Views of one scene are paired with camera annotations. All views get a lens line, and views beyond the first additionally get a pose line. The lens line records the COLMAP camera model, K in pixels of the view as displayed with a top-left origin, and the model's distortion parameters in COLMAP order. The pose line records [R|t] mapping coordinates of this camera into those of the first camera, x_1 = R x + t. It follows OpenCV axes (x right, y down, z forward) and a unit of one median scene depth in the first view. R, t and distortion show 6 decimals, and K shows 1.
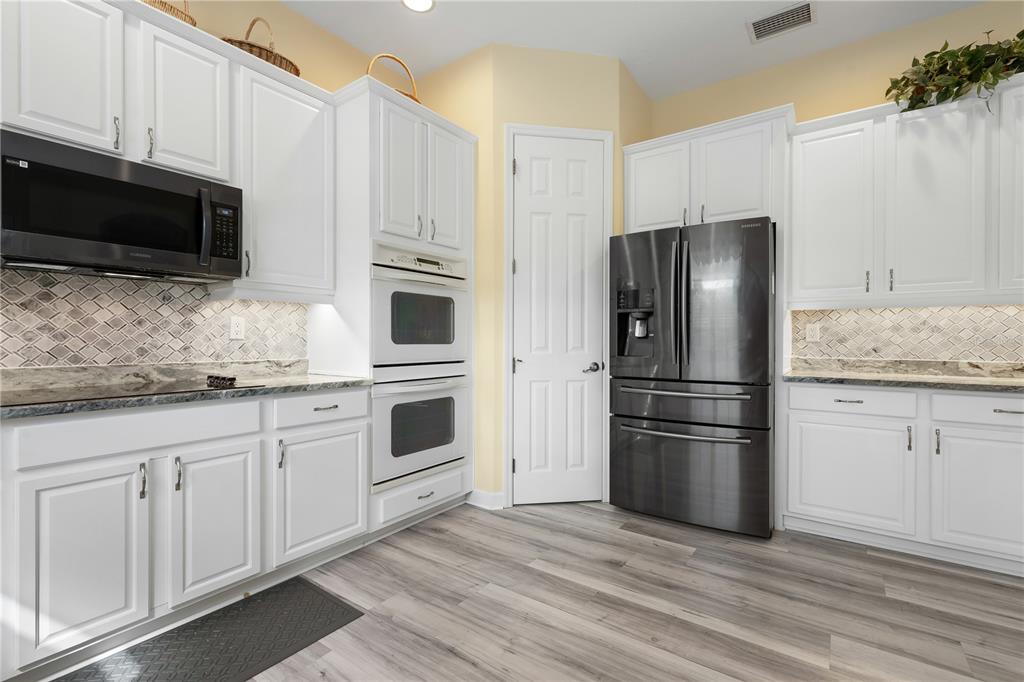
lens RADIAL K [[458.1, 0, 504.6], [0, 458.1, 340.2], [0, 0, 1]] dist [0.000201, -0.000065]
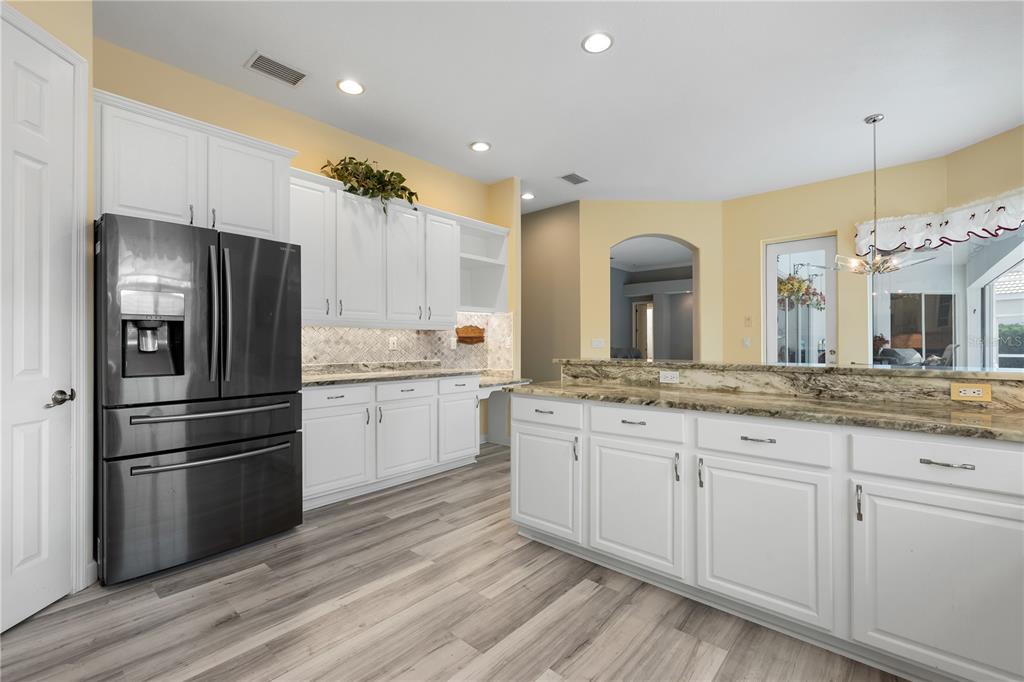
lens RADIAL K [[458.1, 0, 504.6], [0, 458.1, 340.2], [0, 0, 1]] dist [0.000201, -0.000065]
pose [[0.098148, 0.003414, 0.995166, -0.526368], [0.008408, 0.999956, -0.004259, -0.022185], [-0.995136, 0.008786, 0.098115, 0.380049]]
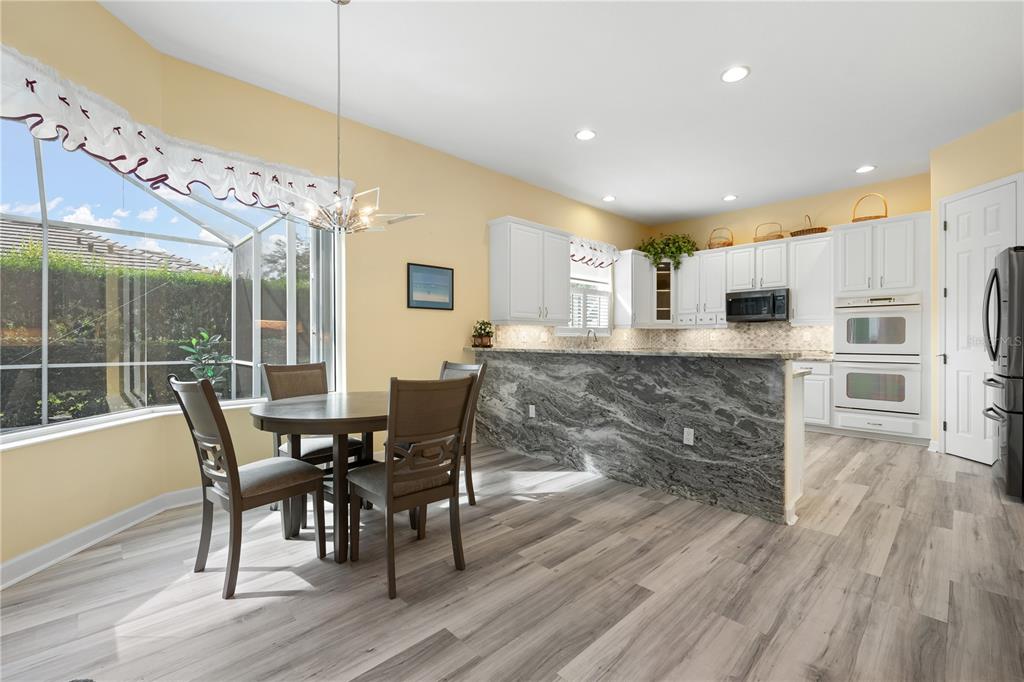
lens RADIAL K [[428.5, 0, 512.0], [0, 428.5, 341.0], [0, 0, 1]] dist [0.000760, 0.000142]
pose [[-0.192601, 0.001453, -0.981276, 2.022007], [-0.002832, 0.999994, 0.002036, -0.002889], [0.981273, 0.003171, -0.192596, -0.139137]]
